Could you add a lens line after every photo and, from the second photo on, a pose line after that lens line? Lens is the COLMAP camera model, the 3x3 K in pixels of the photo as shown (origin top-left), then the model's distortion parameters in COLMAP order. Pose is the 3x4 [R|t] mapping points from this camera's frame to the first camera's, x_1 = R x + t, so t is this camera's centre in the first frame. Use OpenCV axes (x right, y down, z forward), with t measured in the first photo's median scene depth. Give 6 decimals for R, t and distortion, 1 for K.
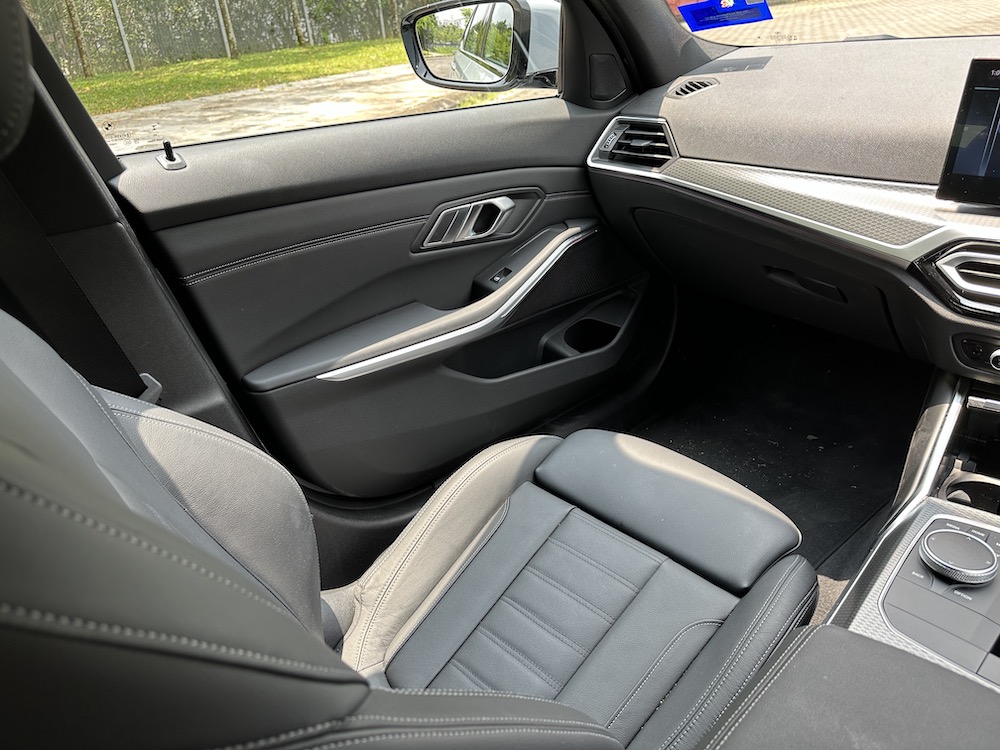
lens RADIAL K [[713.8, 0, 500.0], [0, 713.8, 375.0], [0, 0, 1]] dist [0.000234, -0.003003]
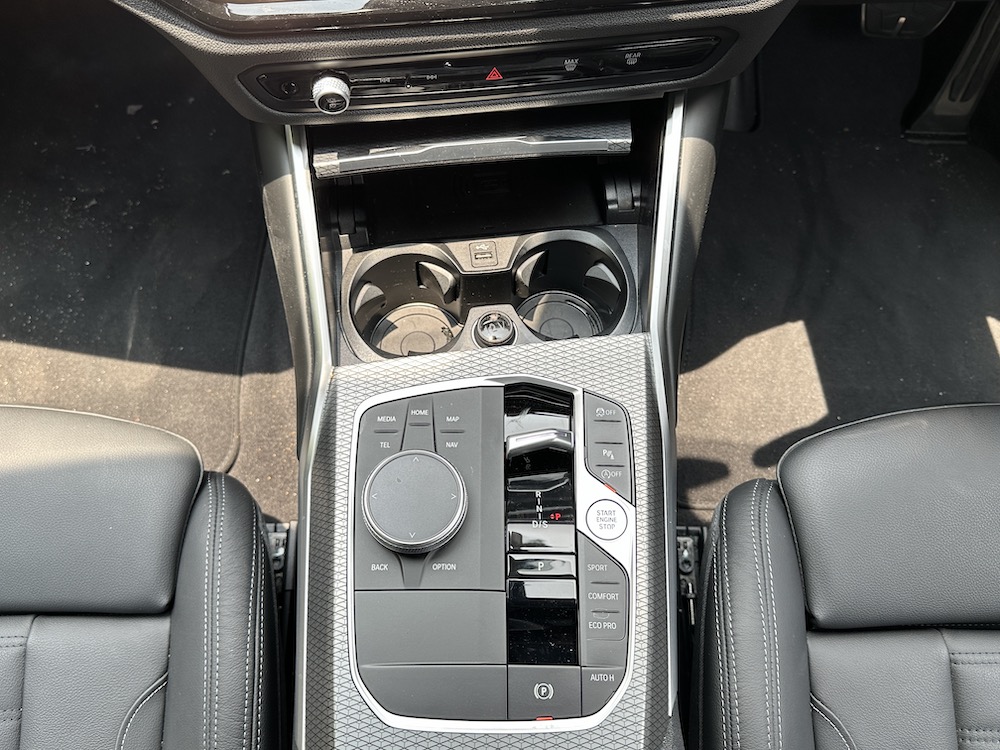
lens RADIAL K [[841.3, 0, 500.0], [0, 841.3, 375.0], [0, 0, 1]] dist [0.052232, -0.116475]
pose [[0.669534, -0.624697, 0.401842, 0.369712], [0.284249, 0.715302, 0.638392, -0.225675], [-0.686240, -0.313202, 0.656489, 0.393477]]
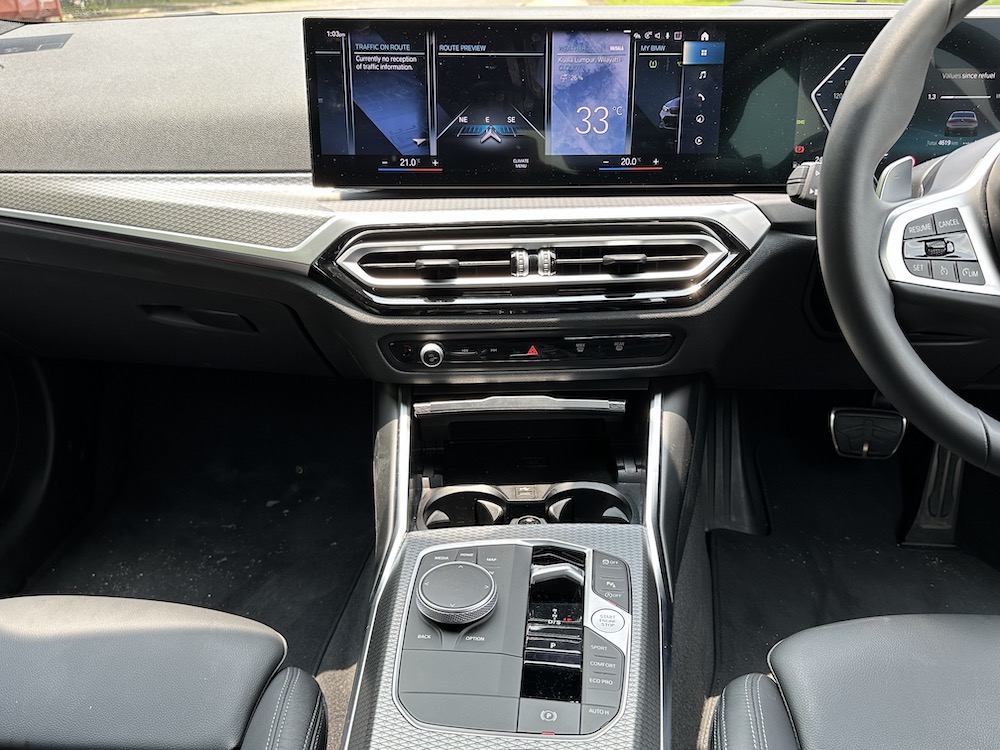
lens RADIAL K [[828.4, 0, 500.0], [0, 828.4, 375.0], [0, 0, 1]] dist [0.124857, -0.259749]
pose [[0.737094, -0.226550, 0.636685, 0.097612], [0.281030, 0.959564, 0.016089, 0.008777], [-0.614585, 0.167068, 0.770956, 0.147372]]
